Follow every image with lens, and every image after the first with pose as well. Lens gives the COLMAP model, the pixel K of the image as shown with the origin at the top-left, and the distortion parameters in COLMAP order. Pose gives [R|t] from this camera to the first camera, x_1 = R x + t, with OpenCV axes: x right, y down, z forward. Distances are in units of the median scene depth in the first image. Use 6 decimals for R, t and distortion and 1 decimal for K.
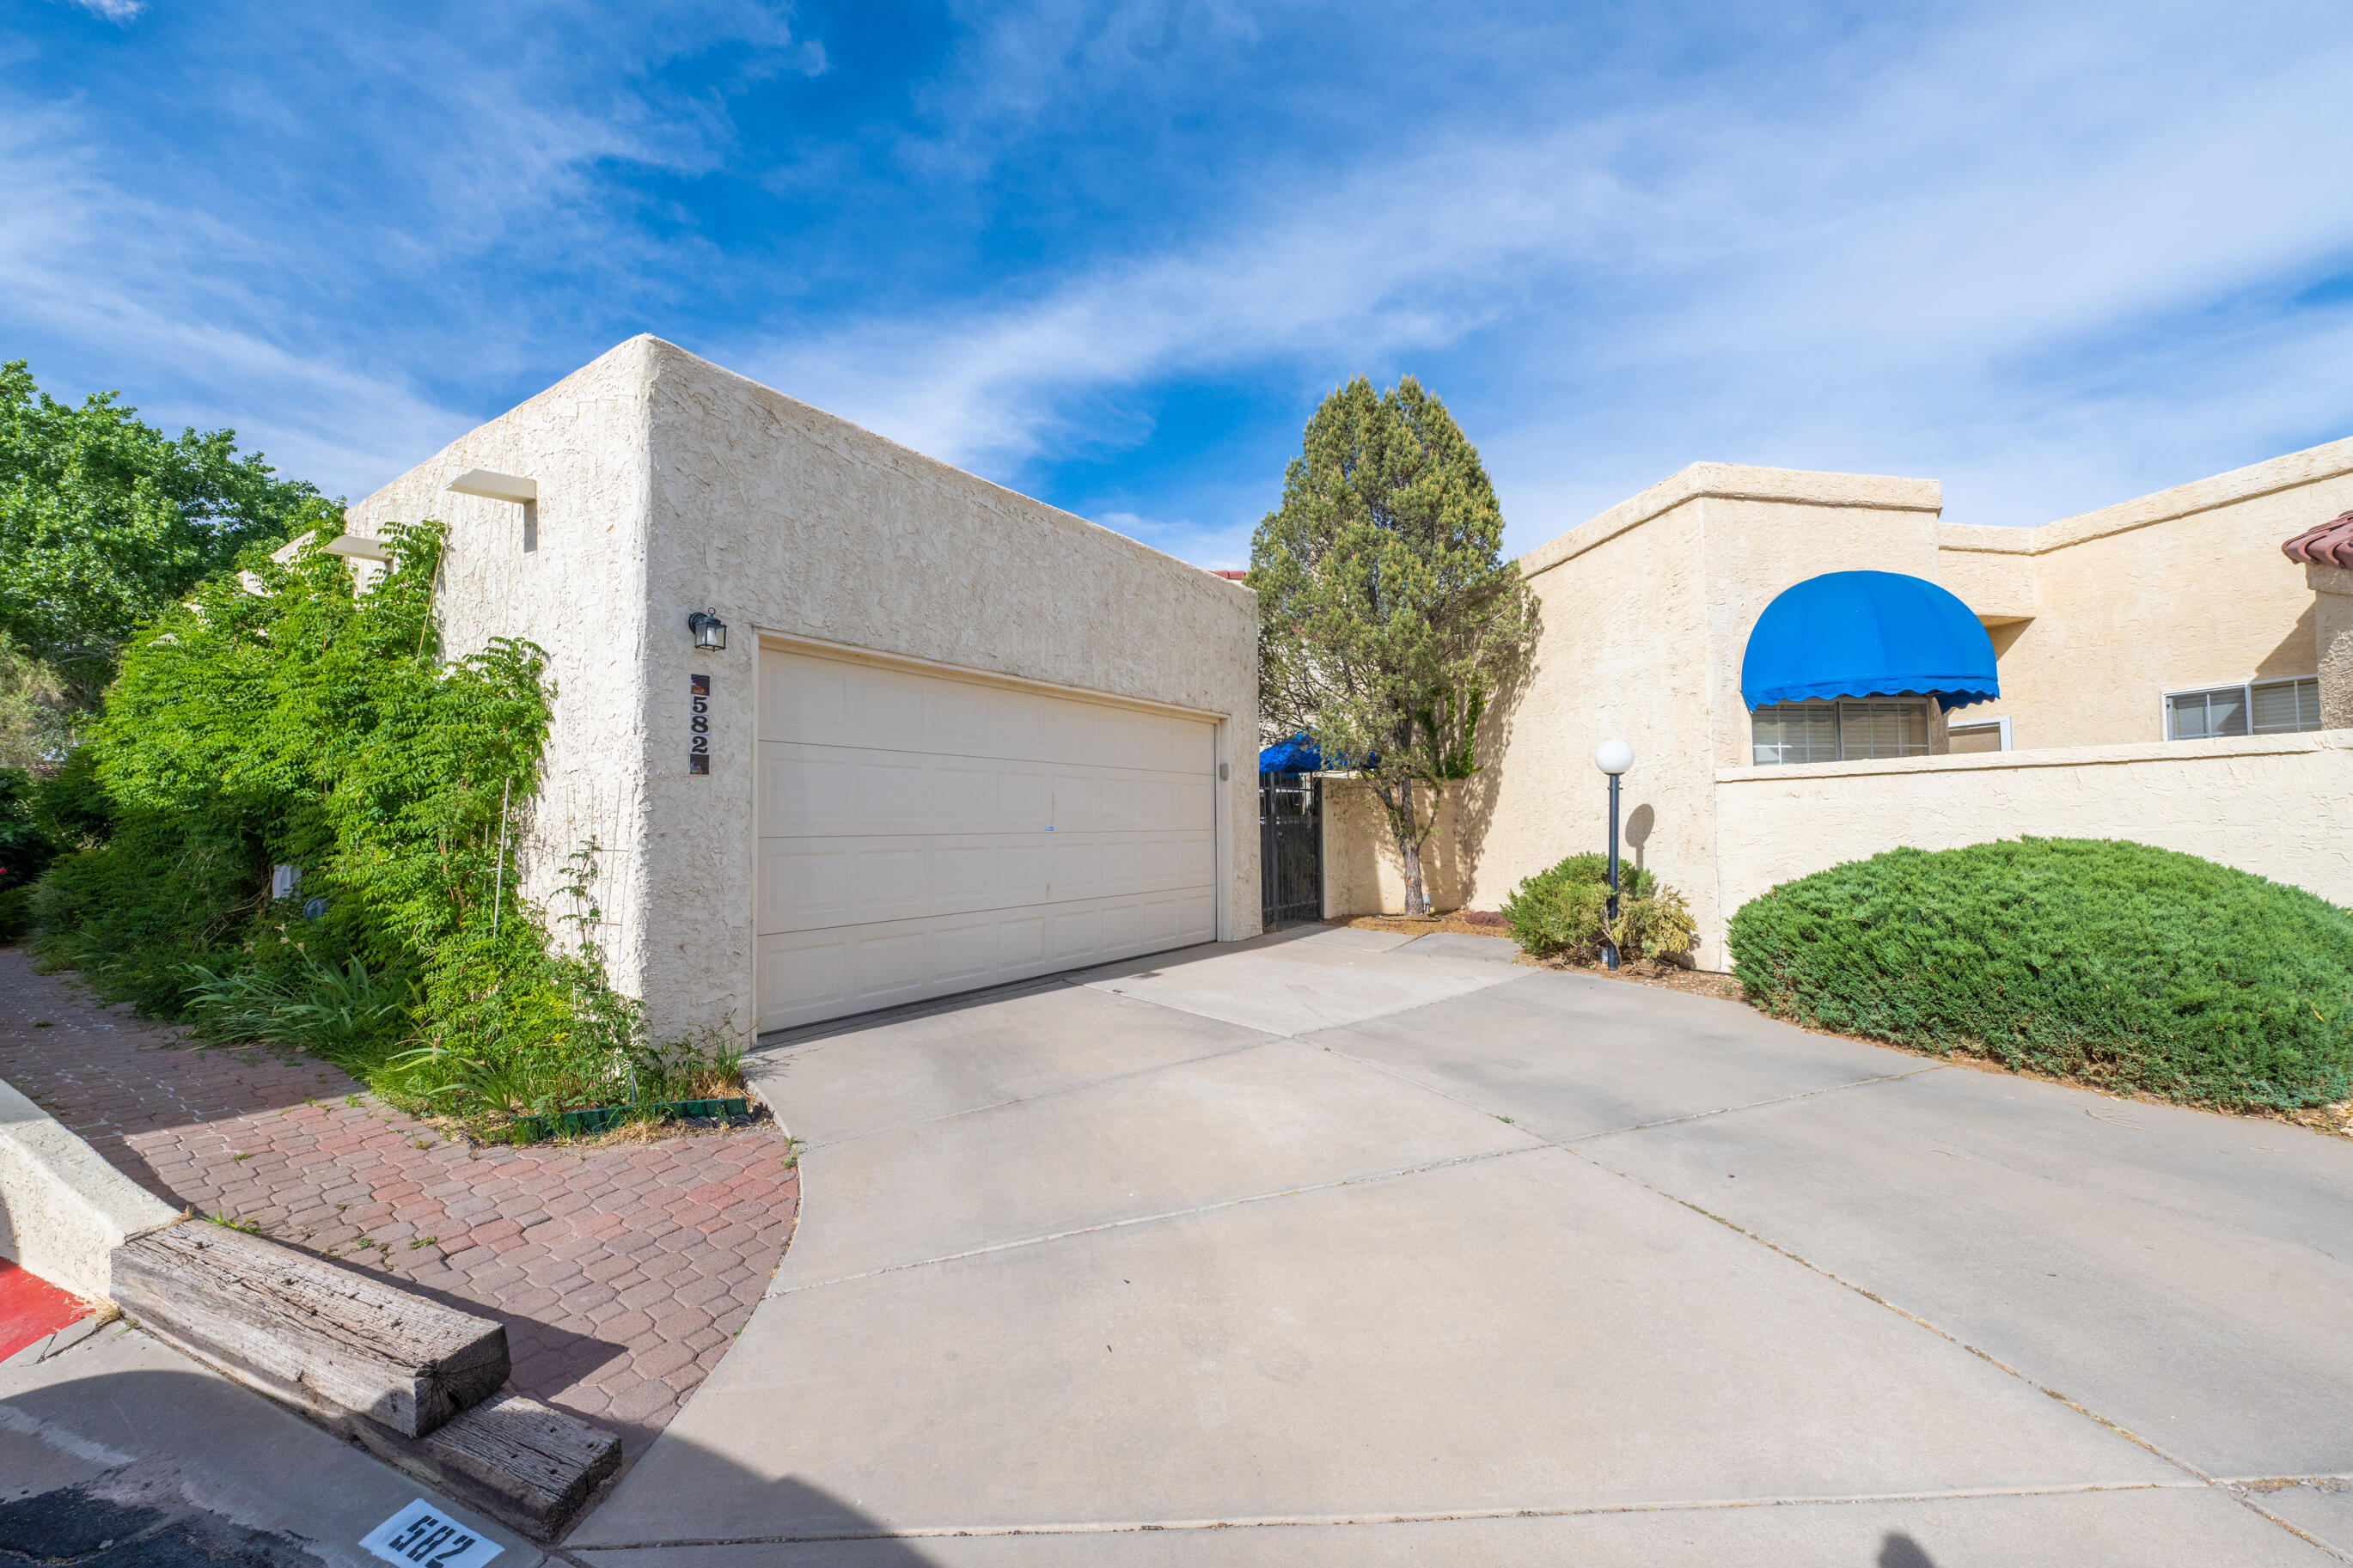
lens RADIAL K [[930.9, 0, 1184.3], [0, 930.9, 791.1], [0, 0, 1]] dist [-0.008013, 0.000016]
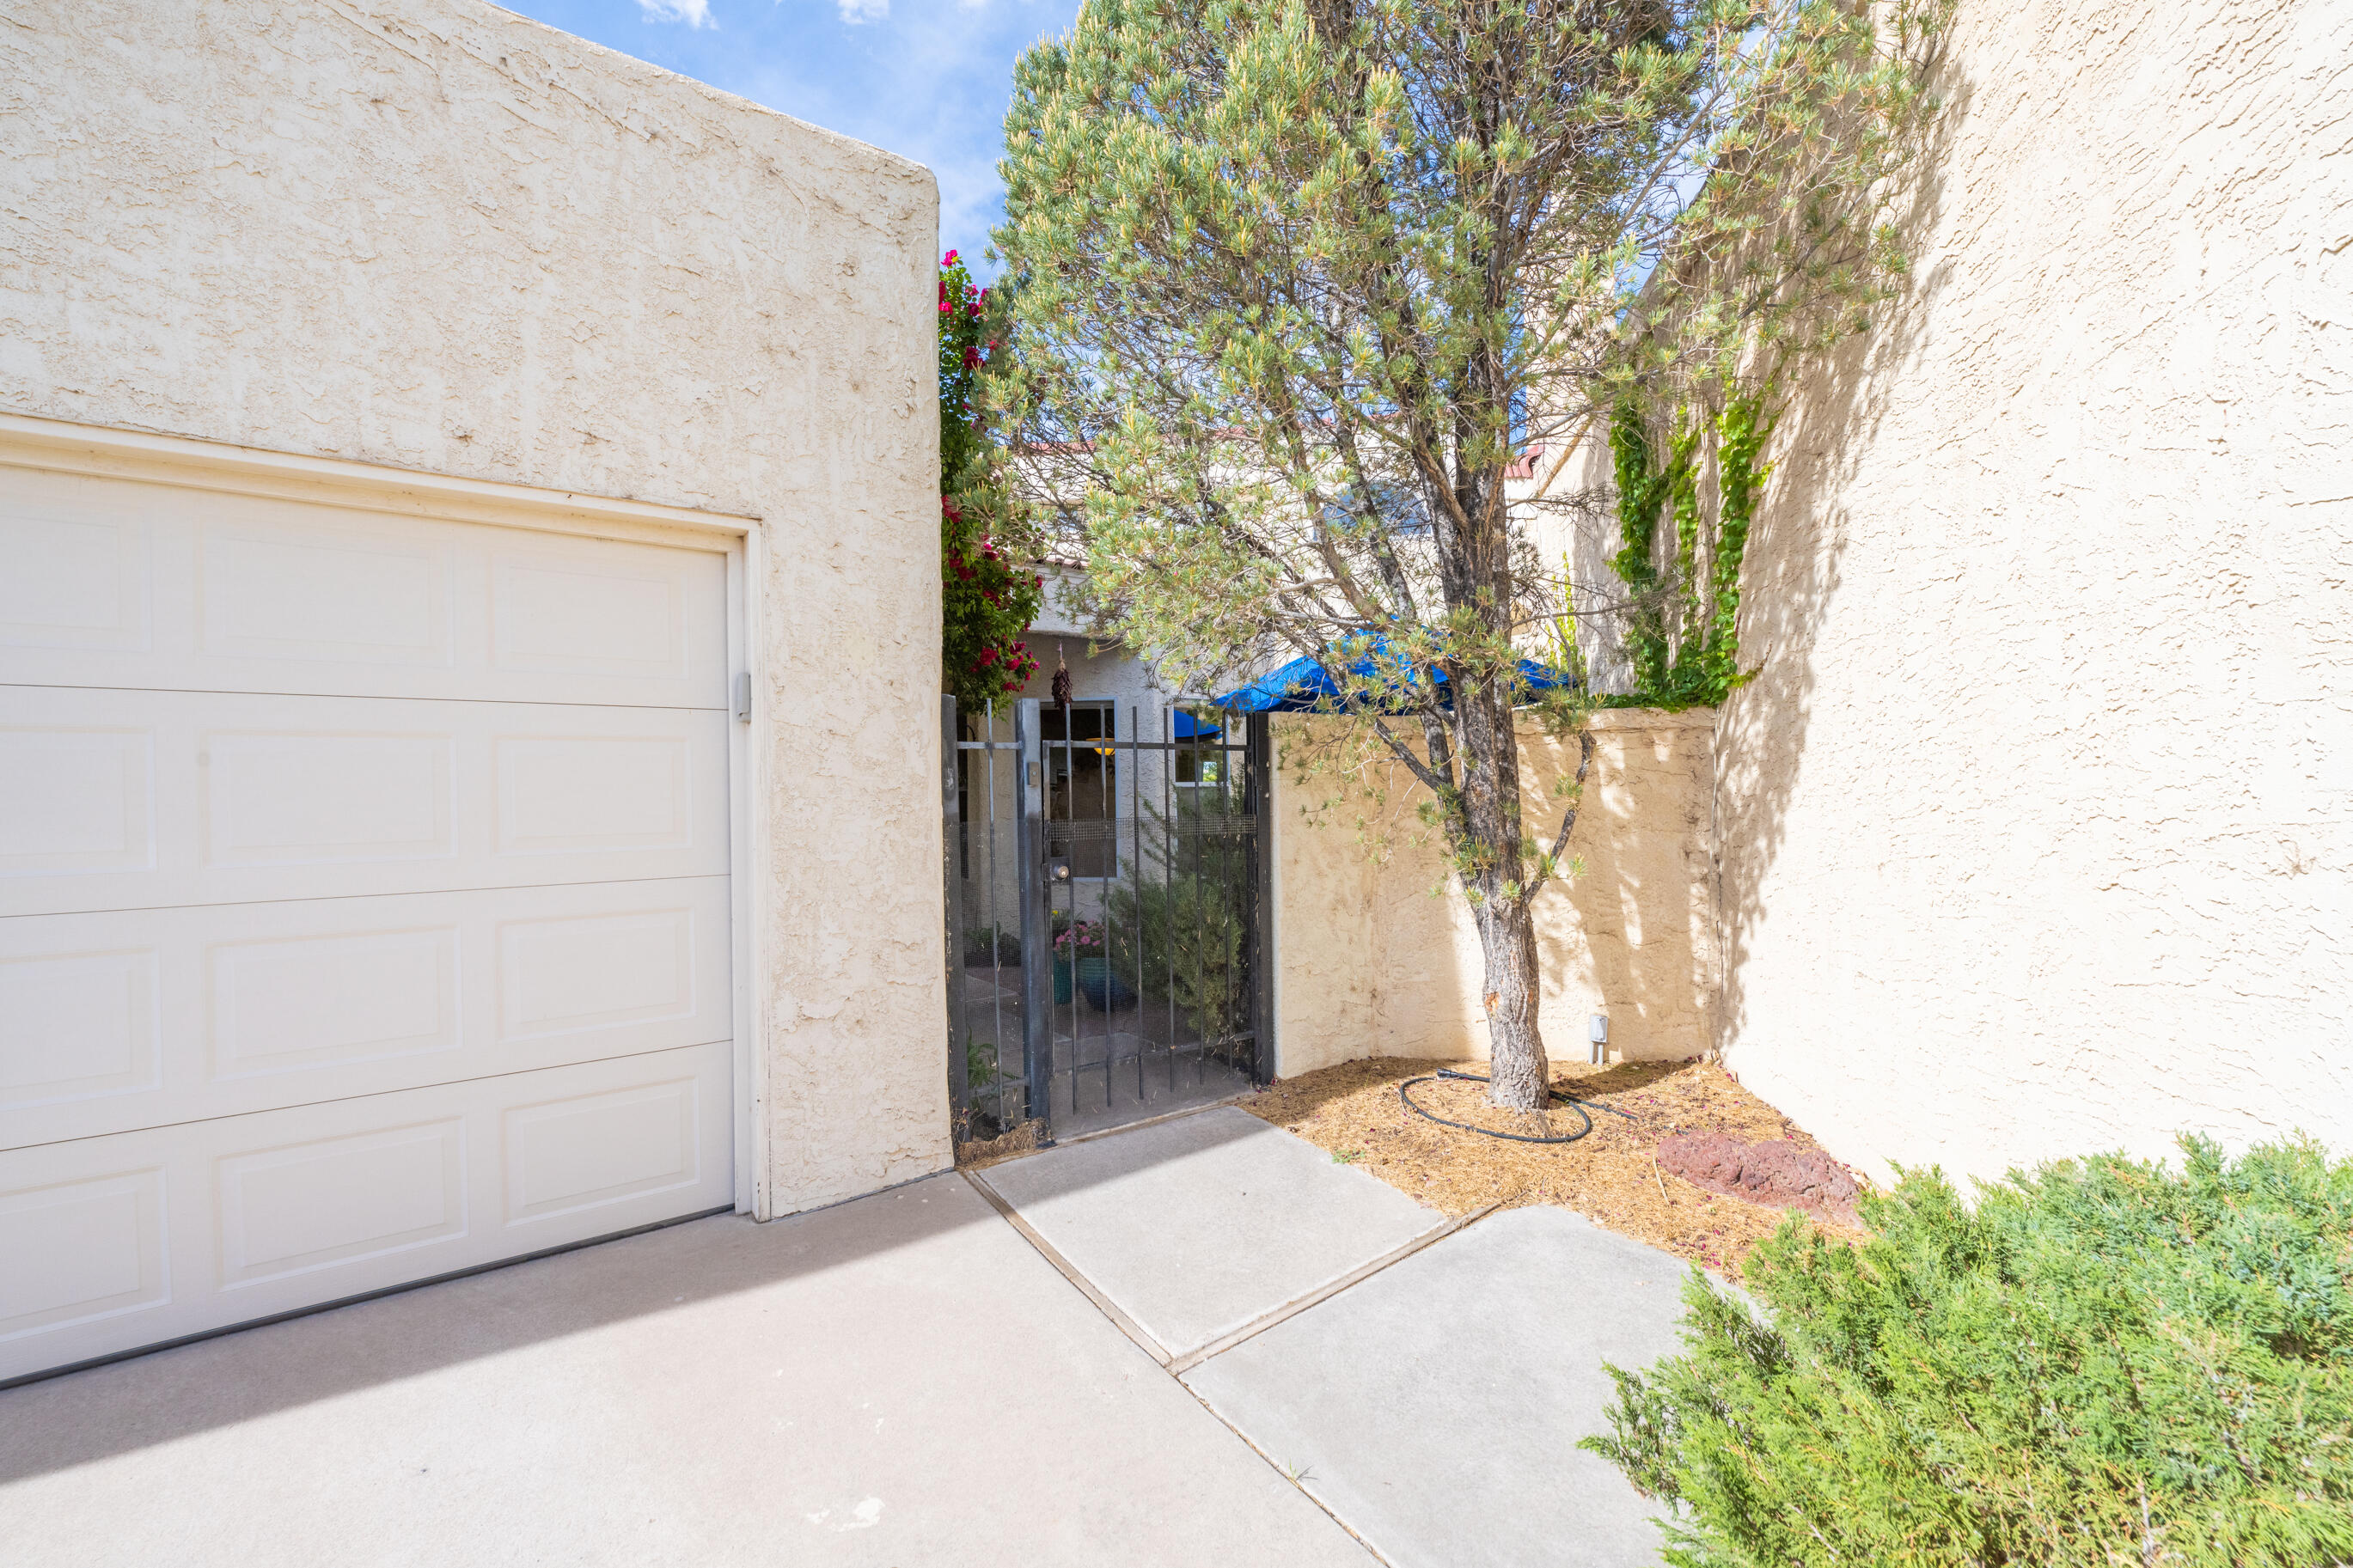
lens RADIAL K [[930.9, 0, 1184.3], [0, 930.9, 791.1], [0, 0, 1]] dist [-0.008013, 0.000016]
pose [[0.933923, -0.004838, -0.357441, 0.420696], [0.019670, 0.999089, 0.037872, 0.003725], [0.356932, -0.042401, 0.933168, 1.042771]]
